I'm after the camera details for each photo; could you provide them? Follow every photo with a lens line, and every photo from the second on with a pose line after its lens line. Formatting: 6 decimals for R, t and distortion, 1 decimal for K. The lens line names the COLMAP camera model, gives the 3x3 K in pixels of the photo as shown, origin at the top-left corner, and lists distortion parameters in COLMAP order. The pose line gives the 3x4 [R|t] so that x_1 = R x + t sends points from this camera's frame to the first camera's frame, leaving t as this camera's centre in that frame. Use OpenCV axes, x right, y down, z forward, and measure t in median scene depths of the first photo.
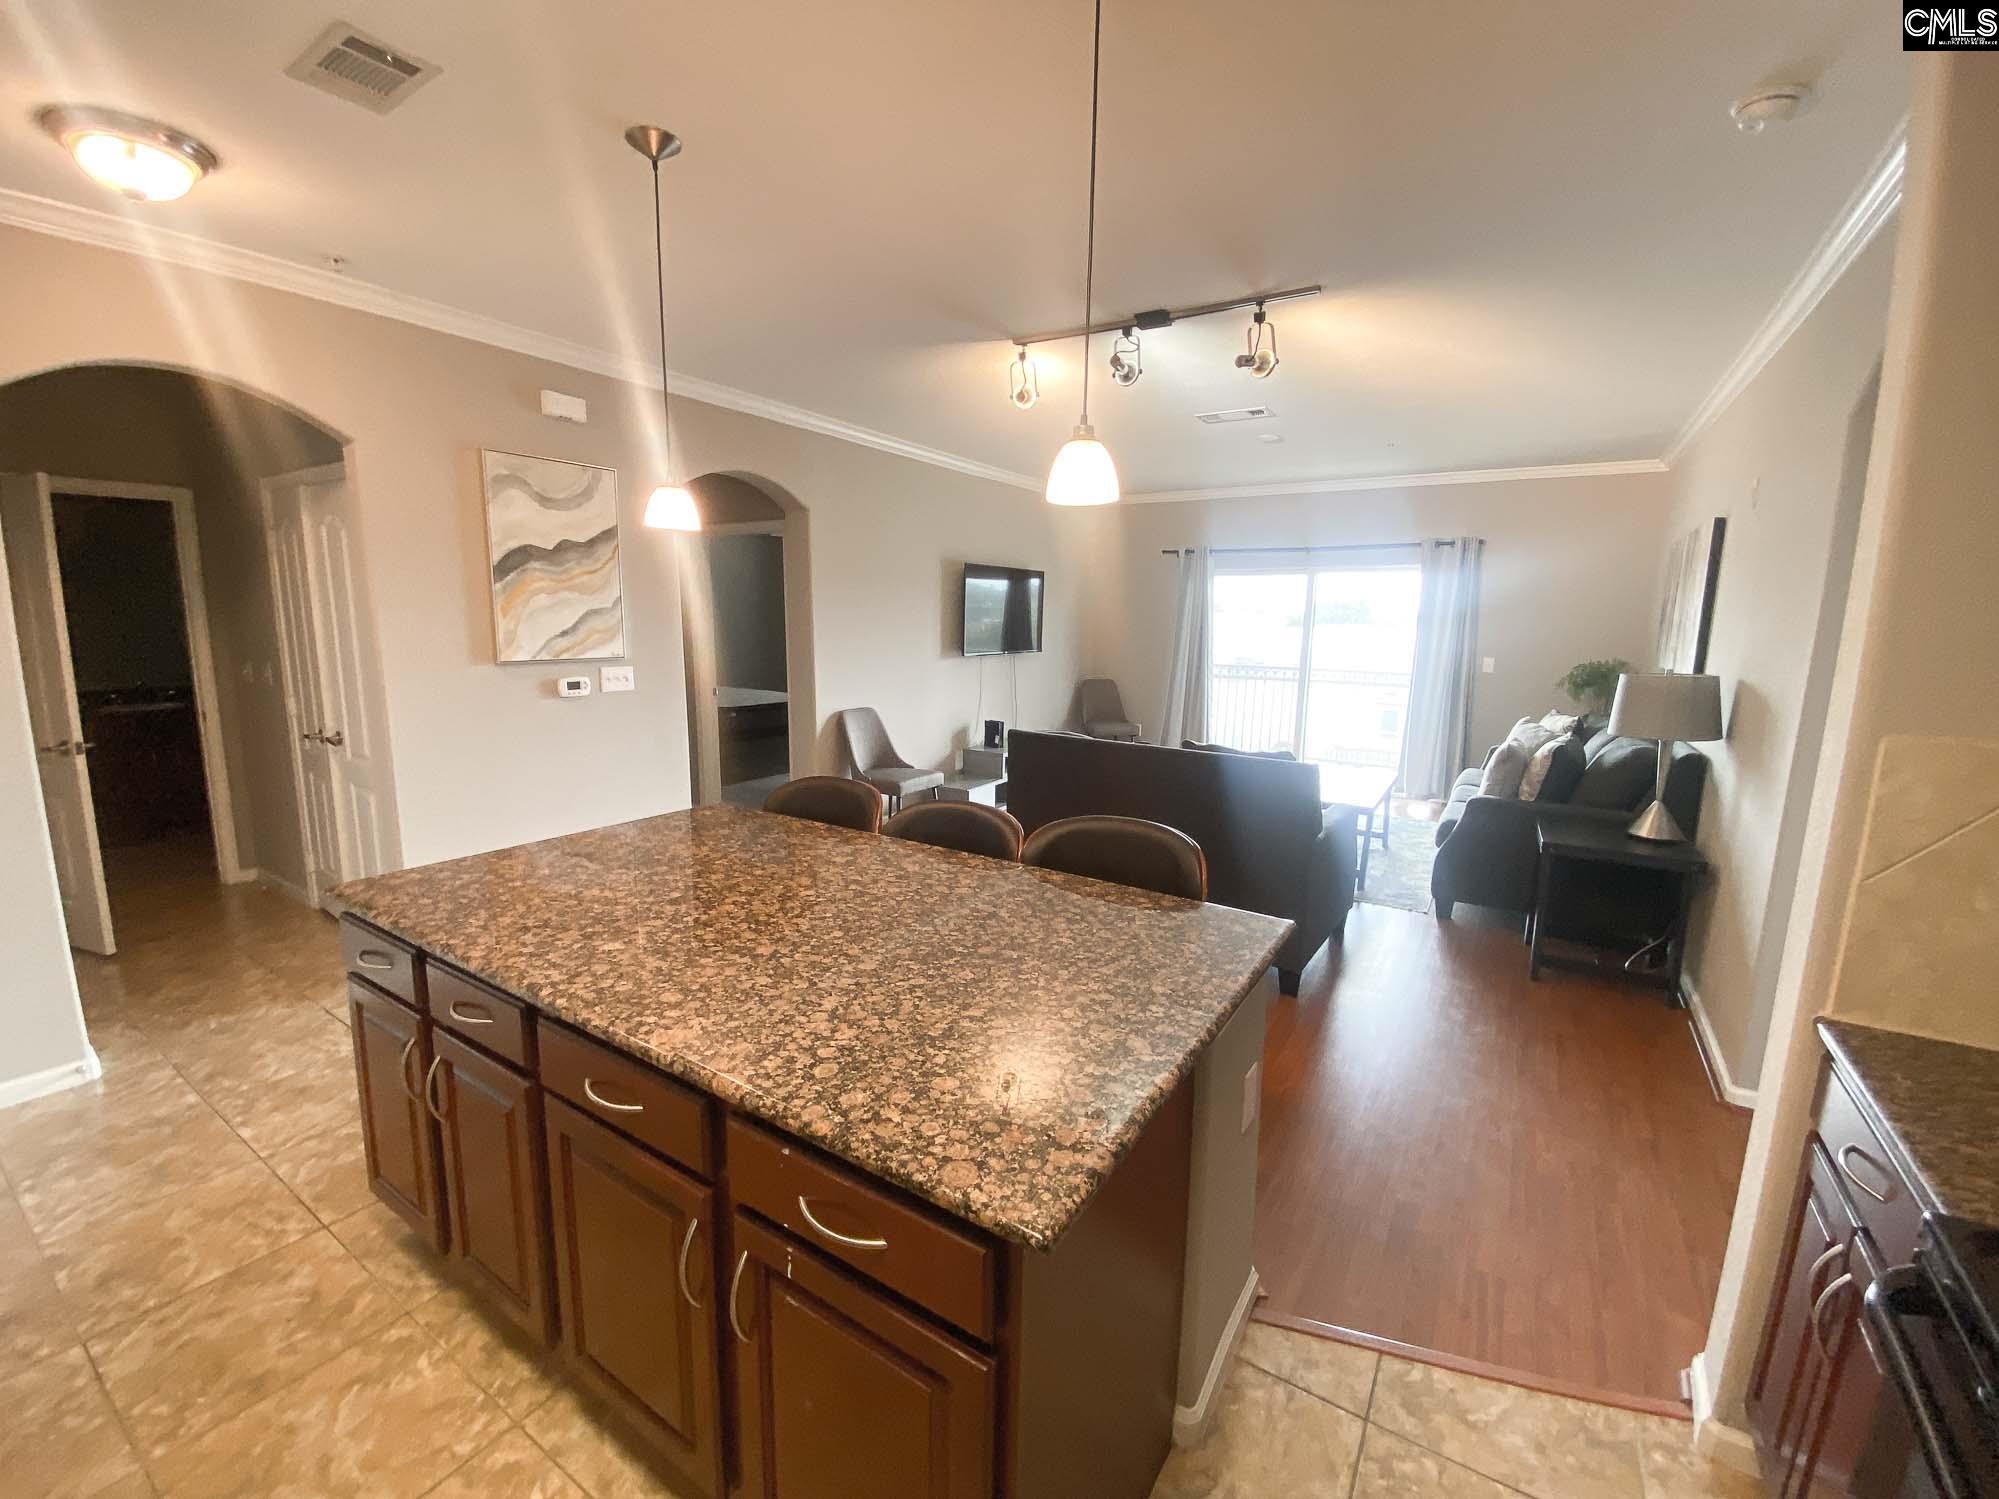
lens RADIAL K [[811.8, 0, 992.1], [0, 811.8, 745.9], [0, 0, 1]] dist [0.037141, -0.025959]
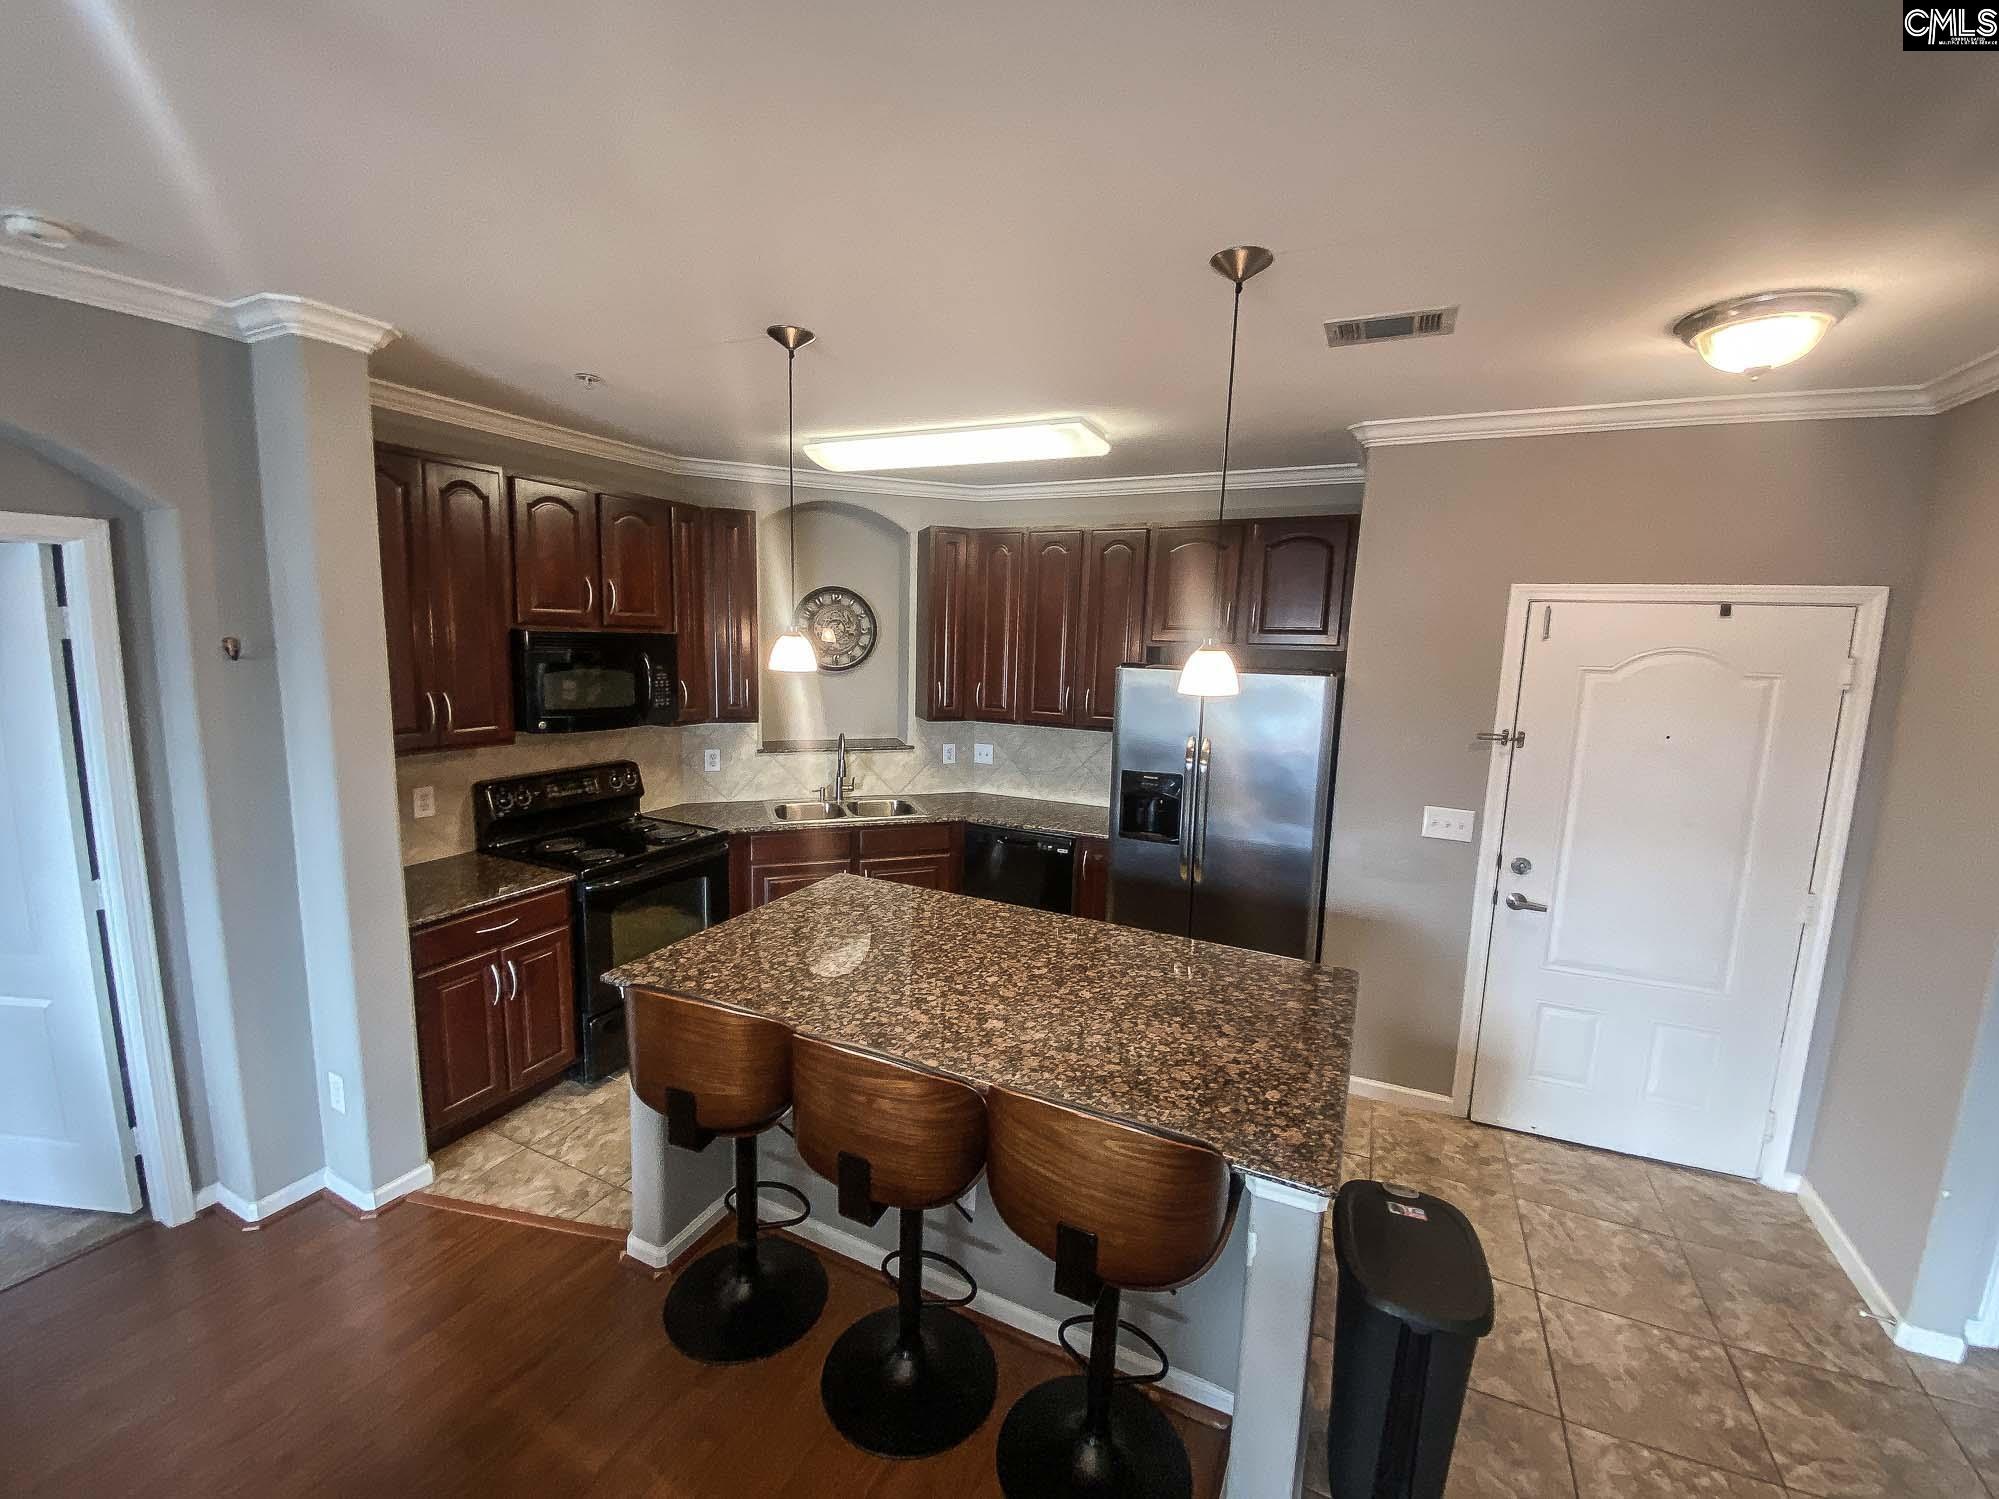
lens RADIAL K [[811.8, 0, 992.1], [0, 811.8, 745.9], [0, 0, 1]] dist [0.037141, -0.025959]
pose [[-0.990354, -0.029811, -0.135317, -0.051121], [-0.068699, 0.953739, 0.292681, -0.525905], [0.120332, 0.299154, -0.946587, 2.103485]]
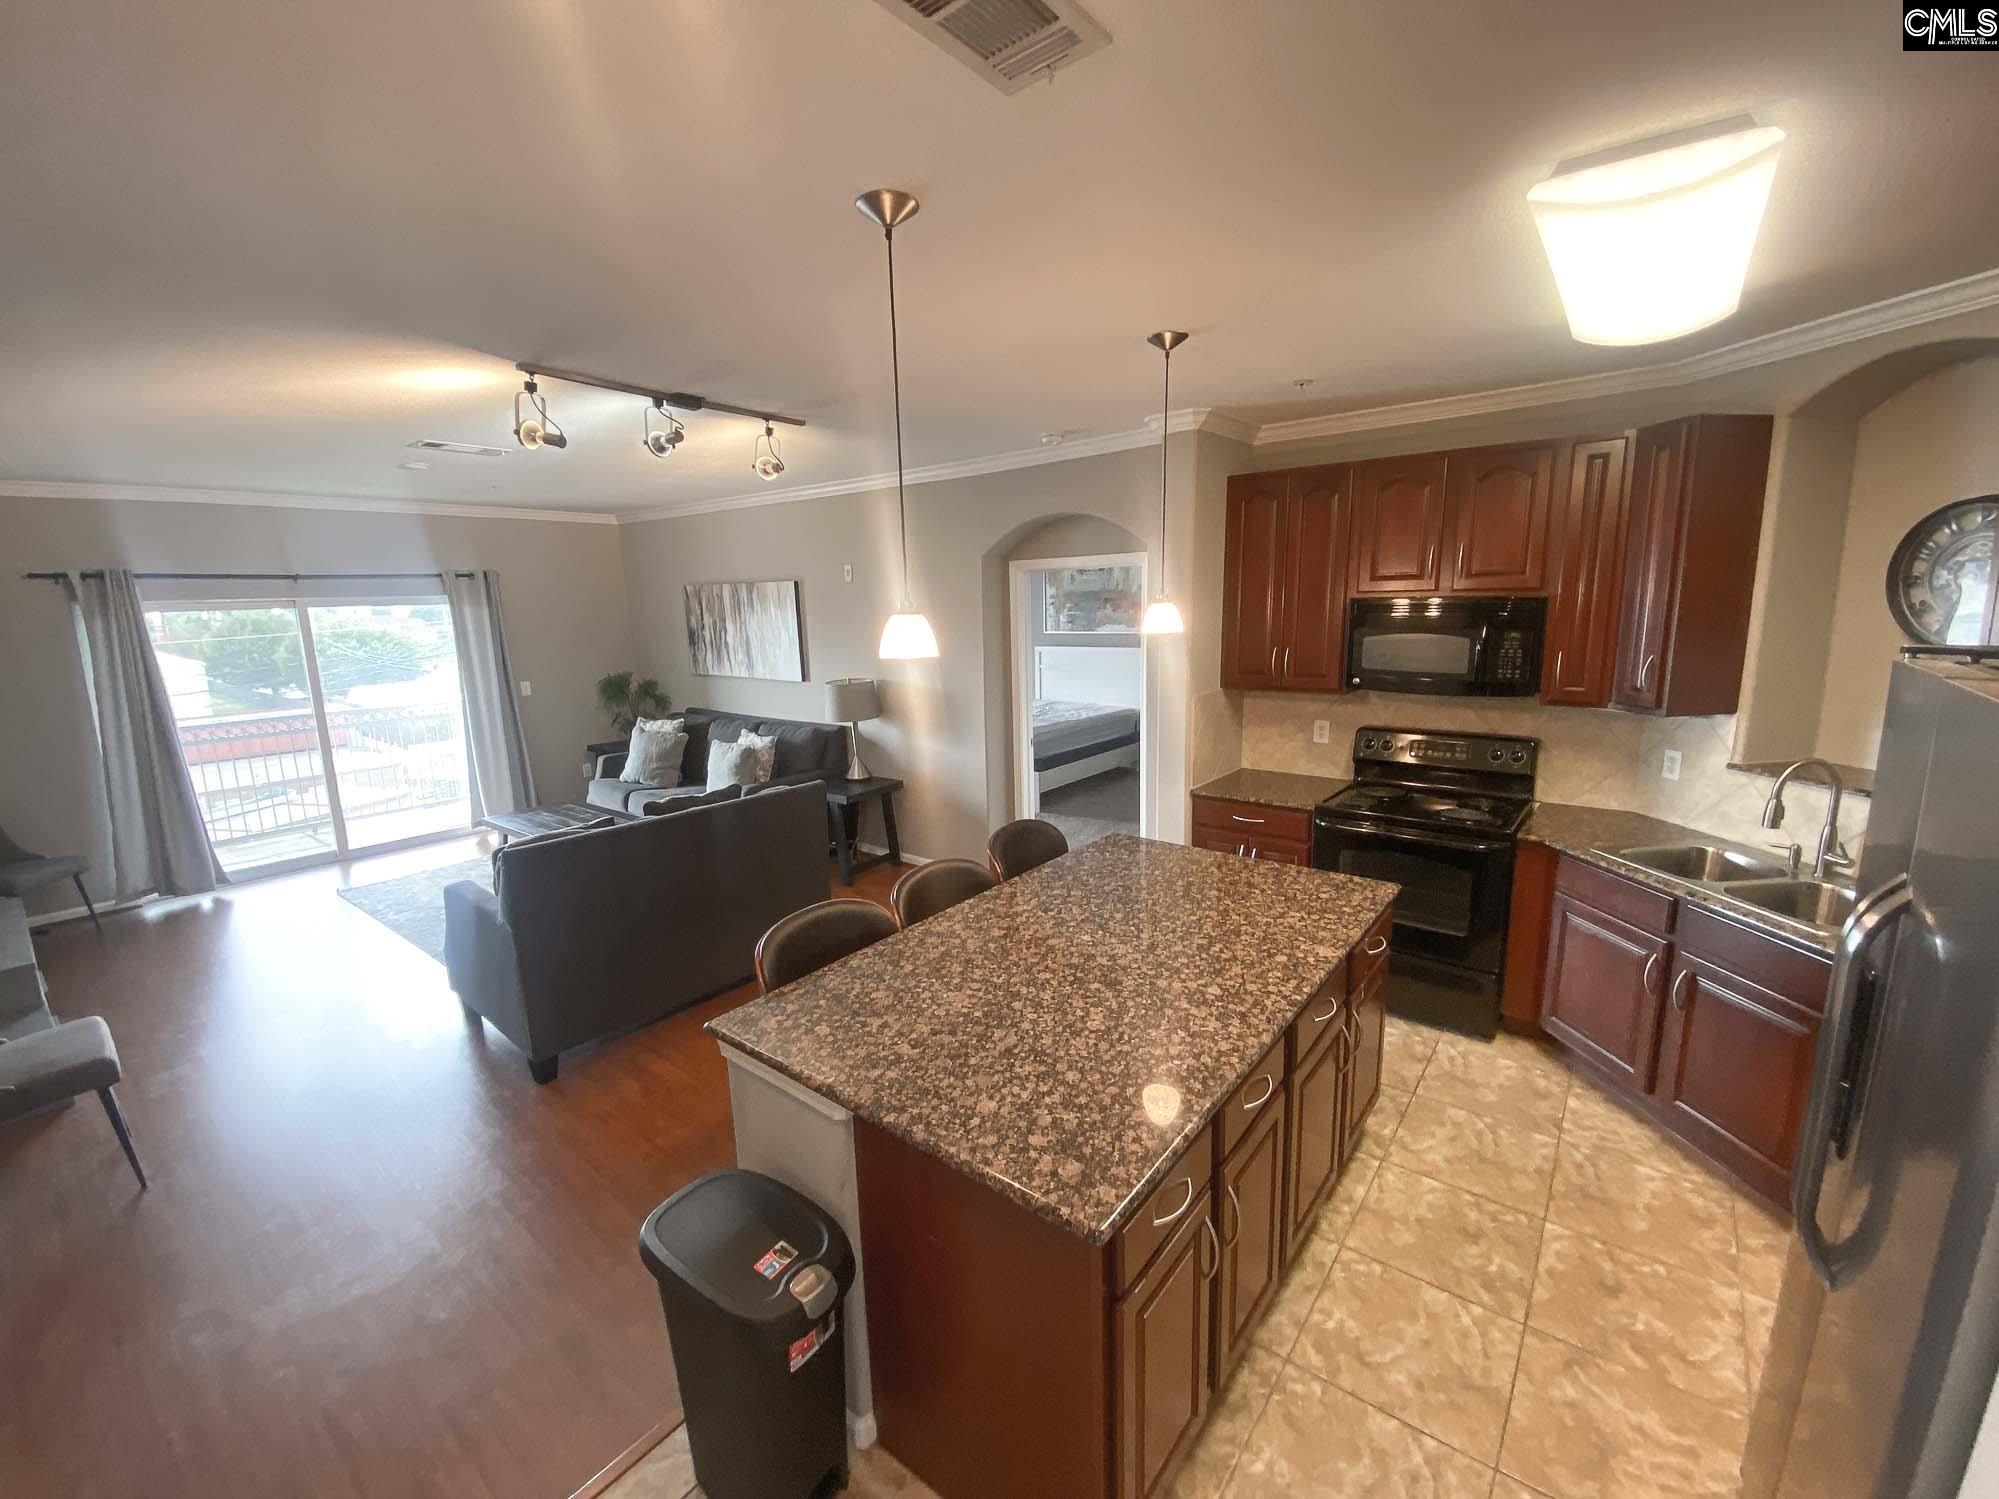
lens RADIAL K [[811.8, 0, 992.1], [0, 811.8, 745.9], [0, 0, 1]] dist [0.037141, -0.025959]
pose [[0.102726, -0.197868, 0.974831, -1.434697], [0.187965, 0.966221, 0.176313, -0.359731], [-0.976789, 0.165123, 0.136449, 0.942713]]
